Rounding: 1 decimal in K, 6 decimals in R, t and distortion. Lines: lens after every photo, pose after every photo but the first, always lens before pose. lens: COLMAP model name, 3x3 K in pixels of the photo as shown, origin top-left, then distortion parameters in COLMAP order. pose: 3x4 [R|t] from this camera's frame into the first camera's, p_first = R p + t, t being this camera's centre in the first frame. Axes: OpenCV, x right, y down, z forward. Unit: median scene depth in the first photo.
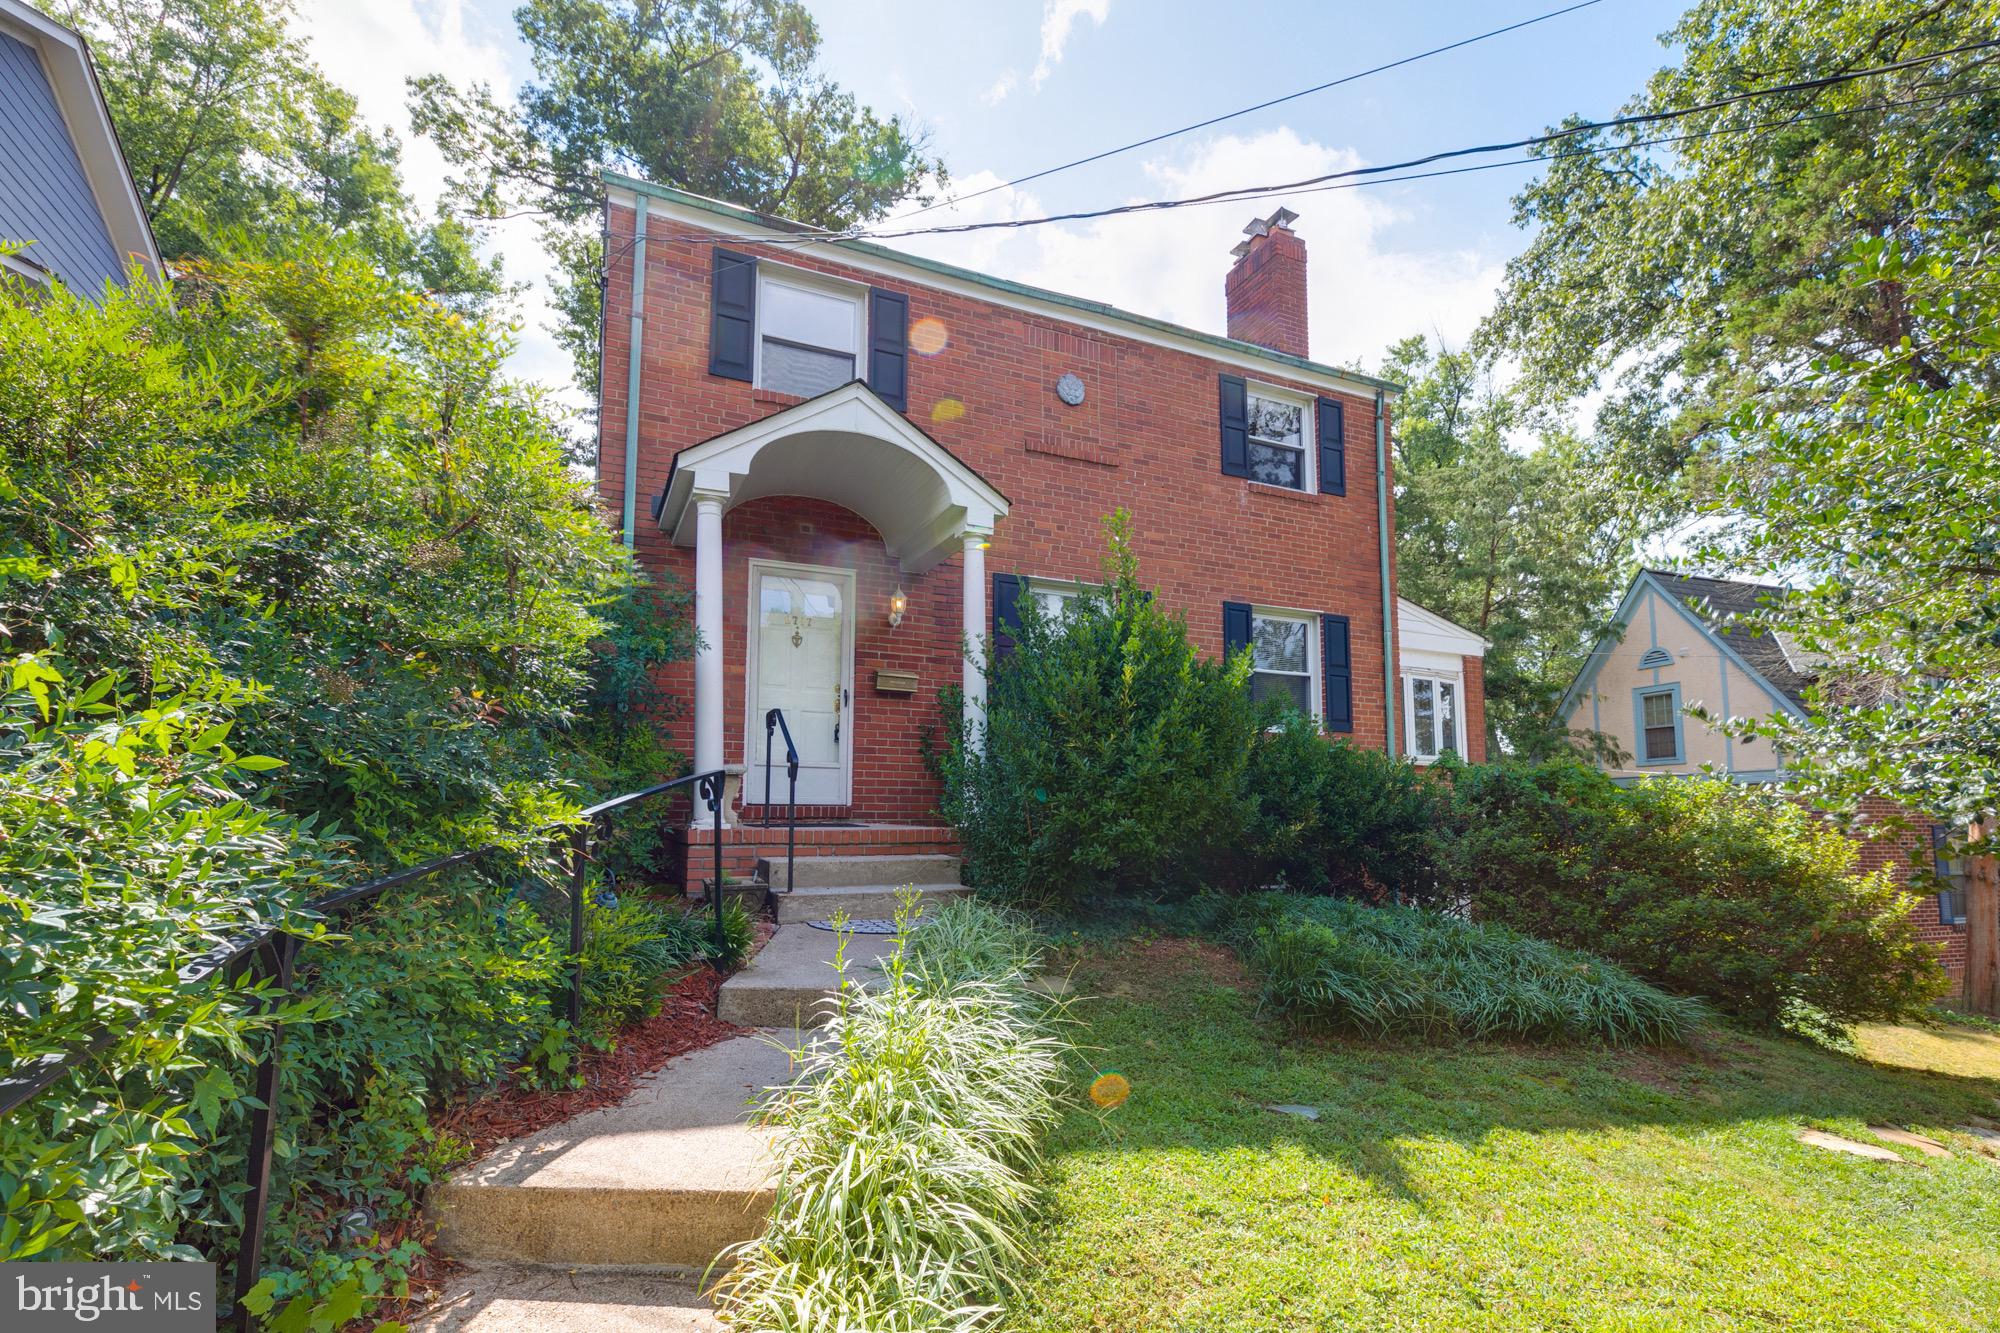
lens RADIAL K [[927.7, 0, 1034.0], [0, 927.7, 715.7], [0, 0, 1]] dist [-0.000247, -0.001819]
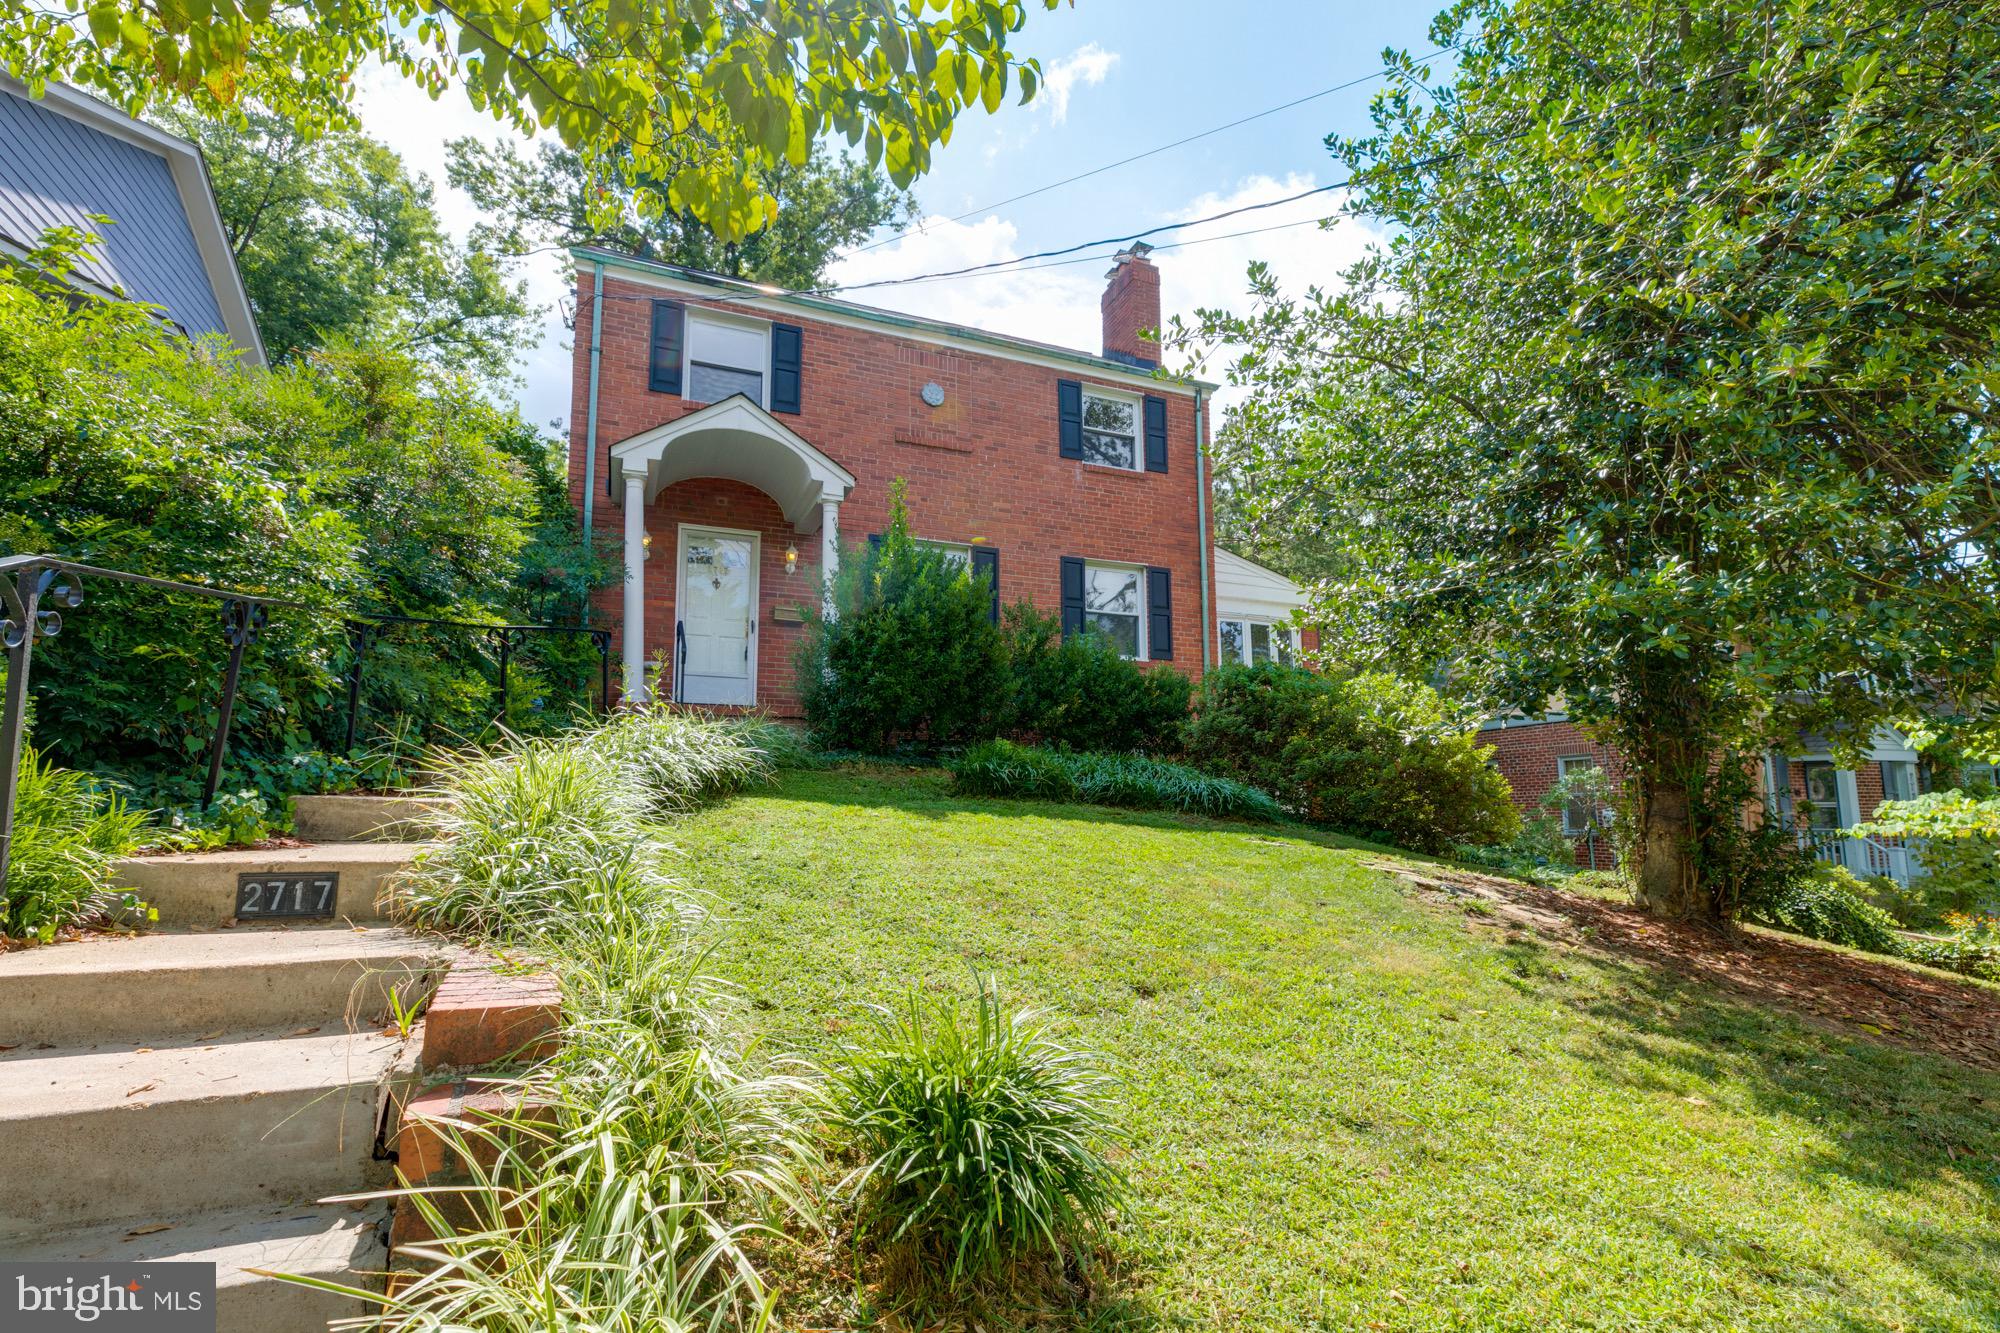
lens RADIAL K [[916.0, 0, 1011.5], [0, 916.0, 669.5], [0, 0, 1]] dist [0.003033, -0.000224]
pose [[0.999178, -0.010774, -0.039086, 0.177292], [0.009166, 0.999114, -0.041072, 0.079427], [0.039494, 0.040680, 0.998391, -0.238555]]
